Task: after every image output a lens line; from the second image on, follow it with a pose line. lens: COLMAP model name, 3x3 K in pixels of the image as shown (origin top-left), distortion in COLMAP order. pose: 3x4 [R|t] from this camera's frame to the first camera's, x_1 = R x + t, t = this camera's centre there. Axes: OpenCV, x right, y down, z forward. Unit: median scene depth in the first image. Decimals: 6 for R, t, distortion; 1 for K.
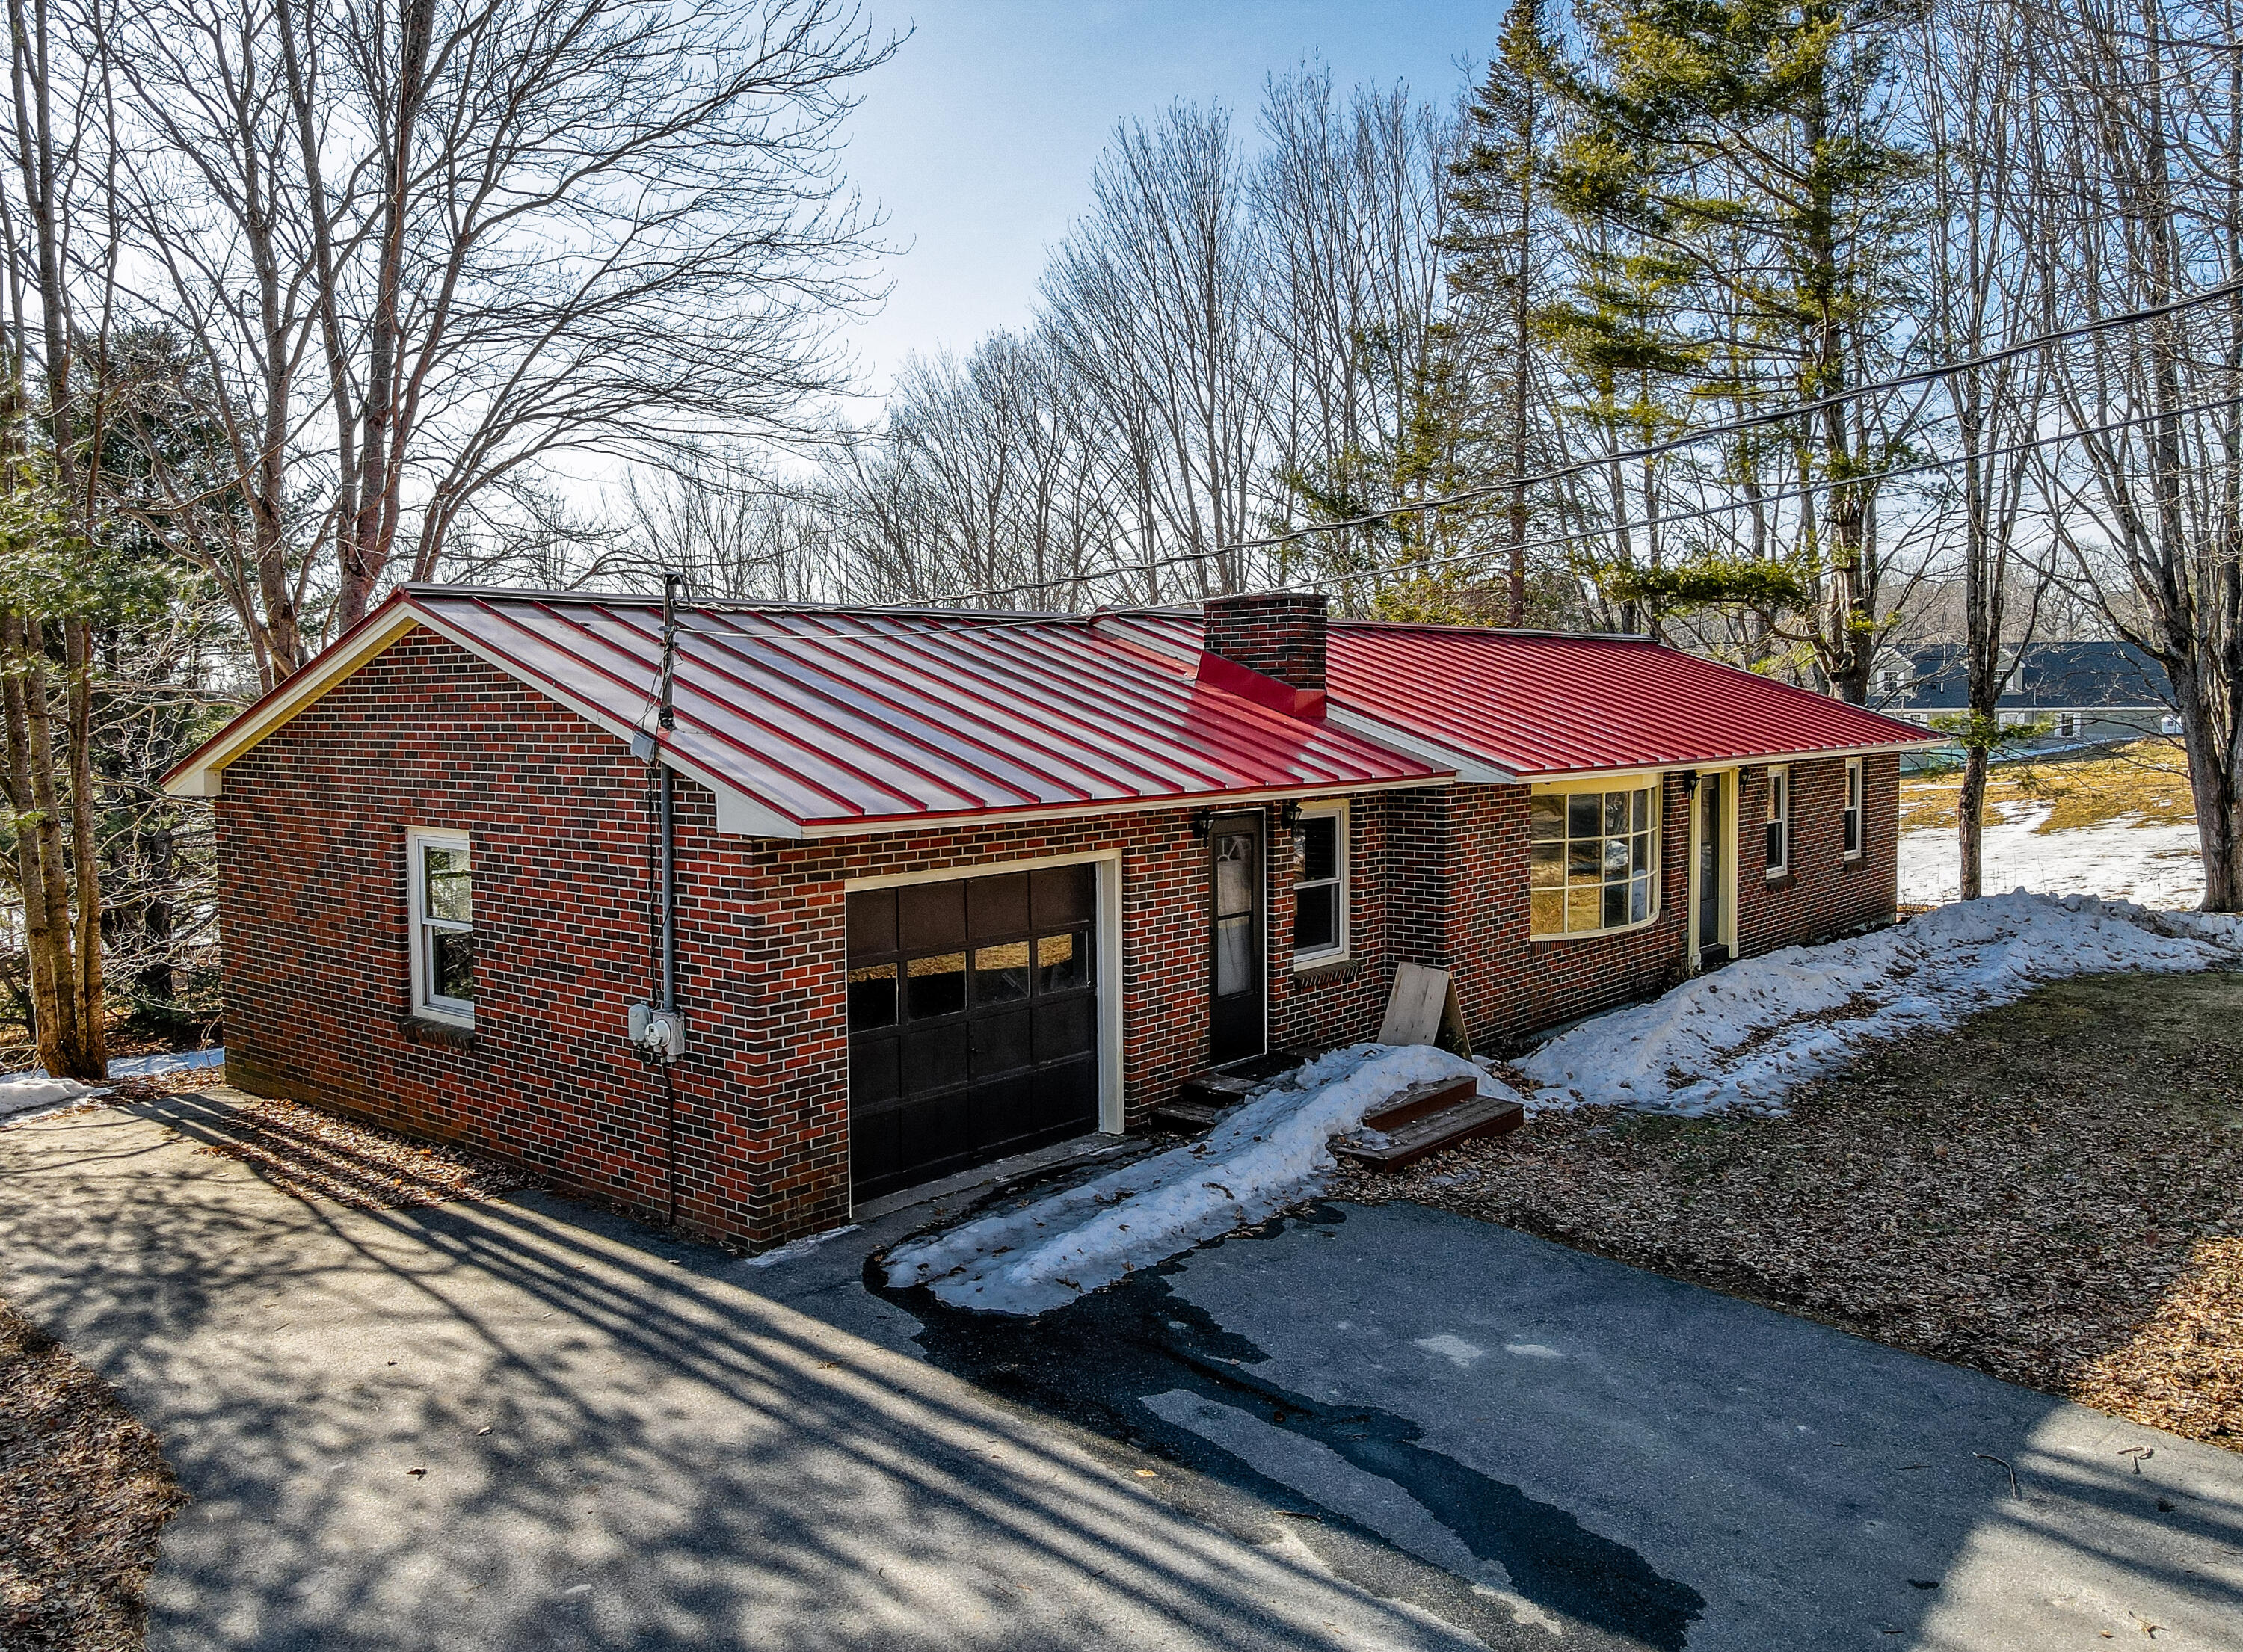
lens RADIAL K [[1720.6, 0, 1080.7], [0, 1720.6, 780.8], [0, 0, 1]] dist [0.016422, -0.002500]
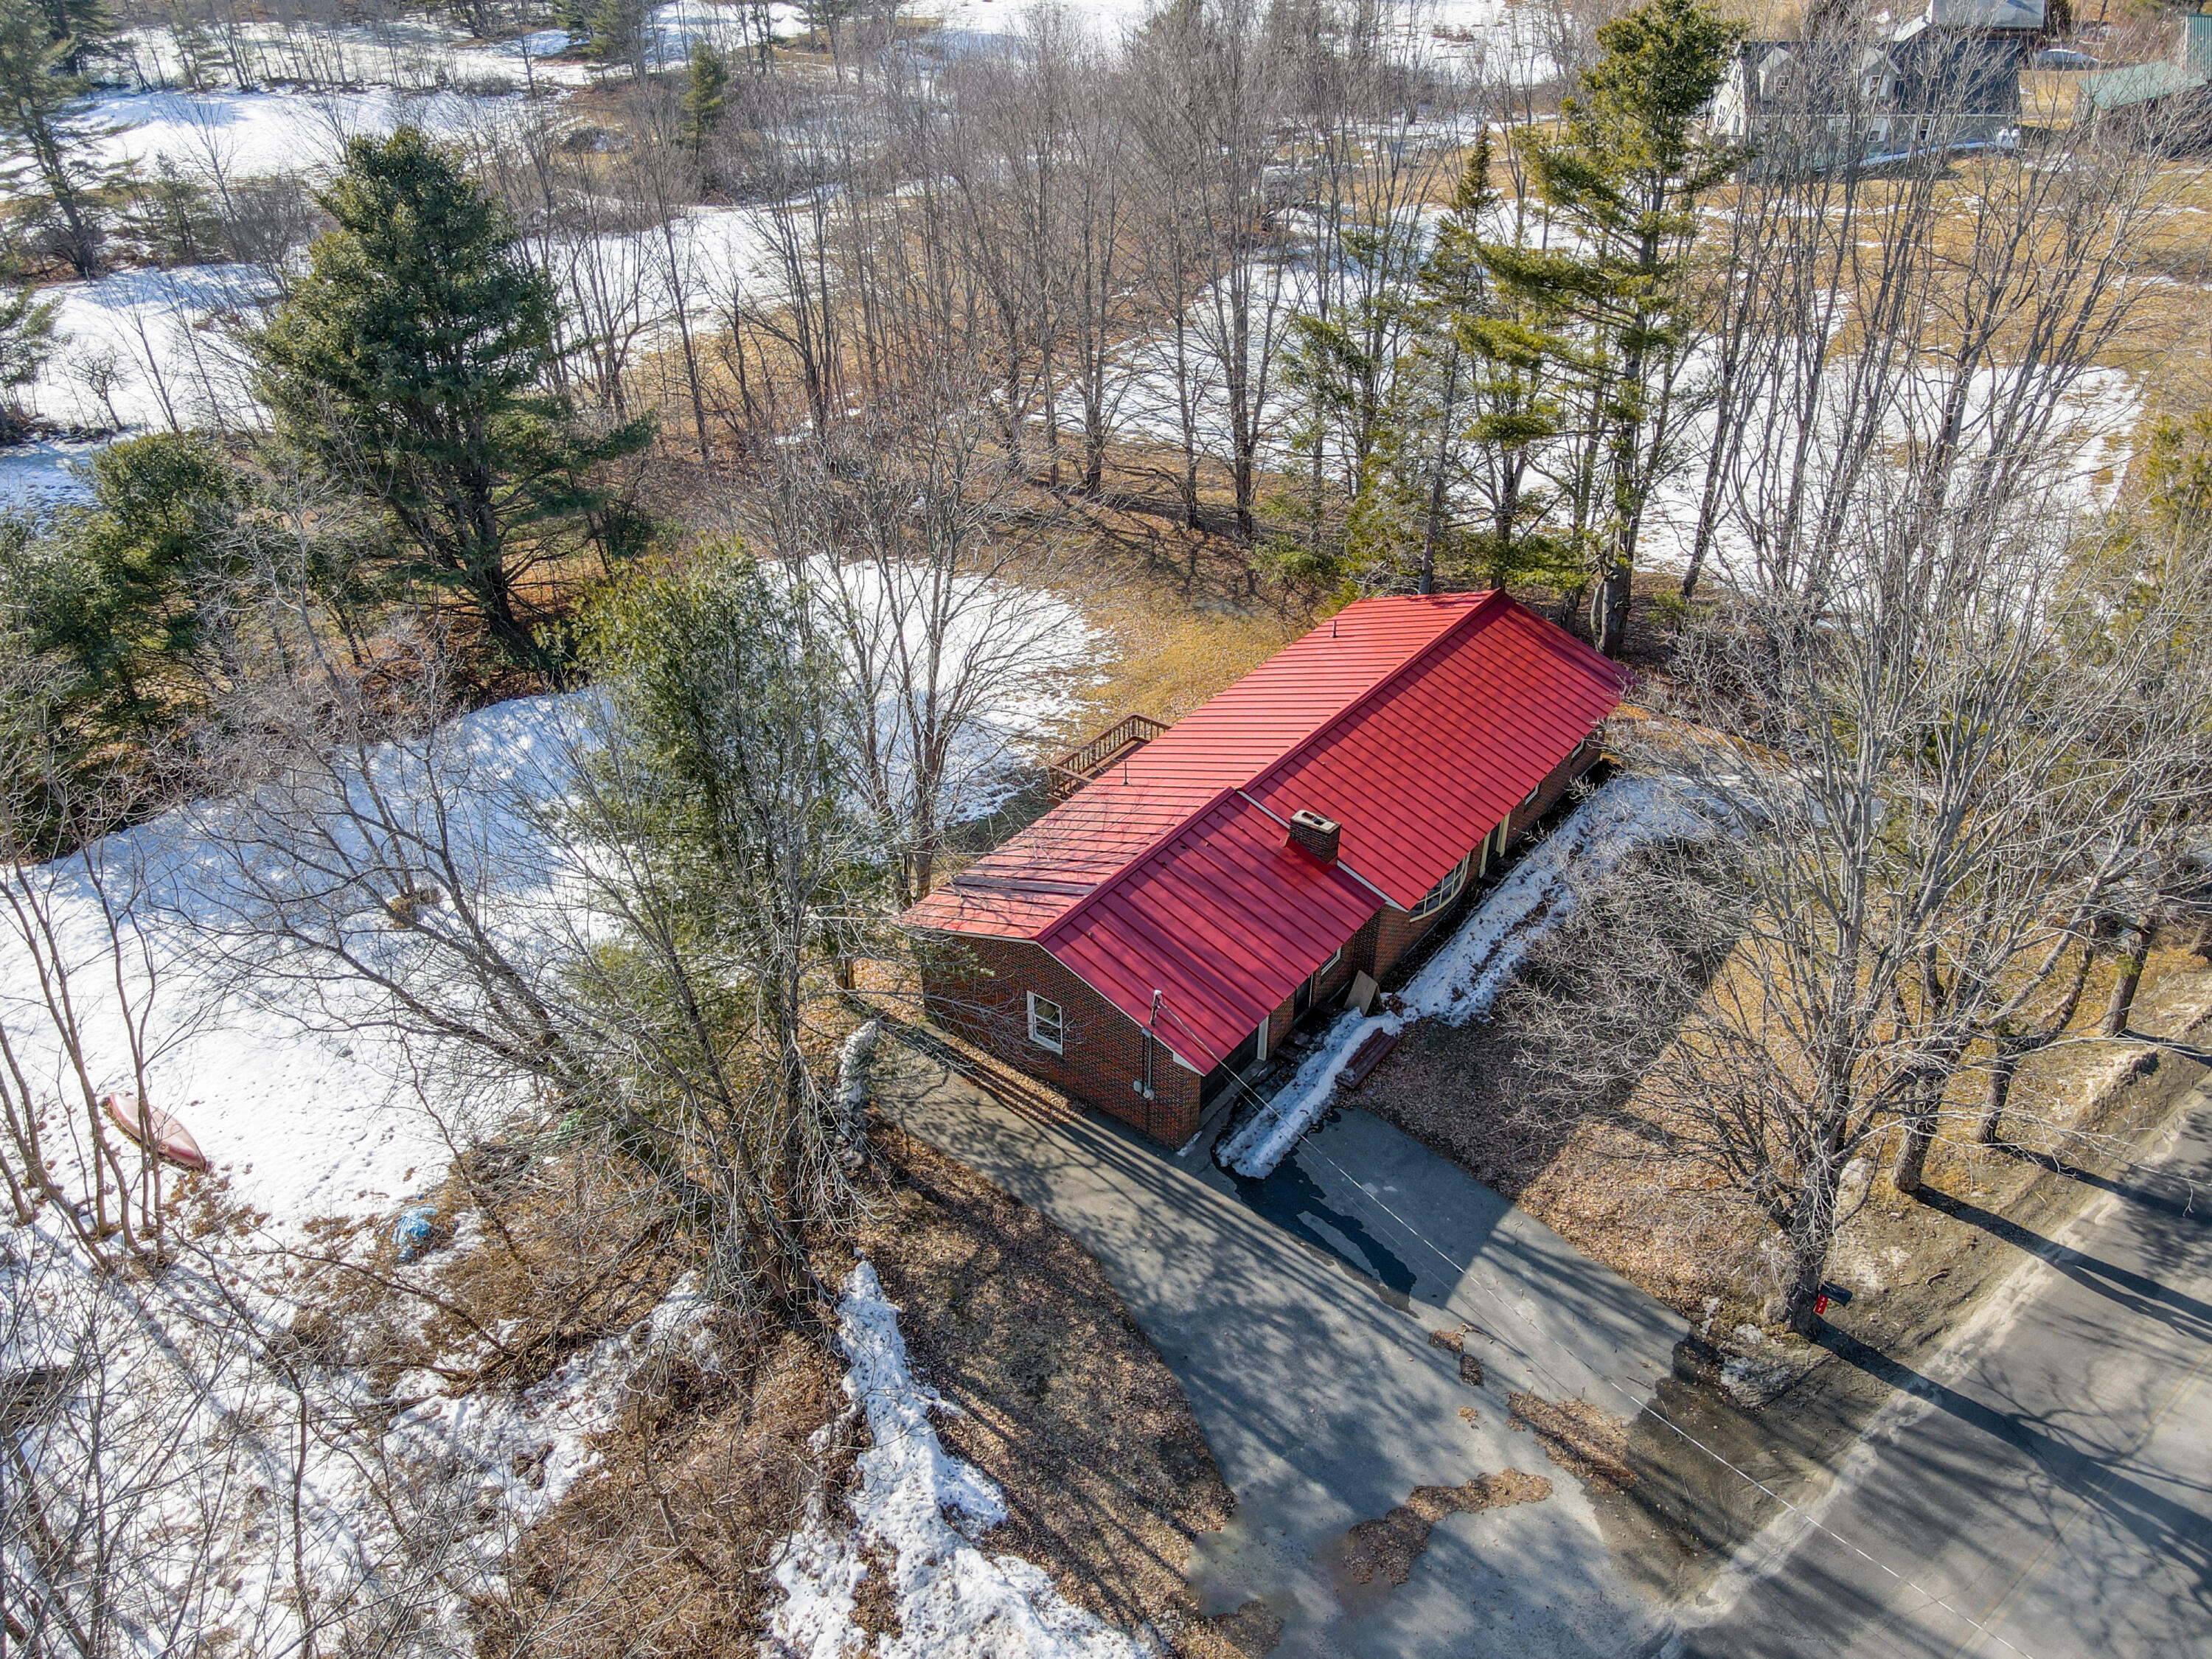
lens RADIAL K [[1640.0, 0, 1106.0], [0, 1640.0, 829.5], [0, 0, 1]] dist [0.009428, 0.013736]
pose [[0.997826, -0.031249, 0.058018, -0.410101], [-0.003254, 0.855982, 0.516995, -1.628435], [-0.065818, -0.516060, 0.854020, -1.230030]]
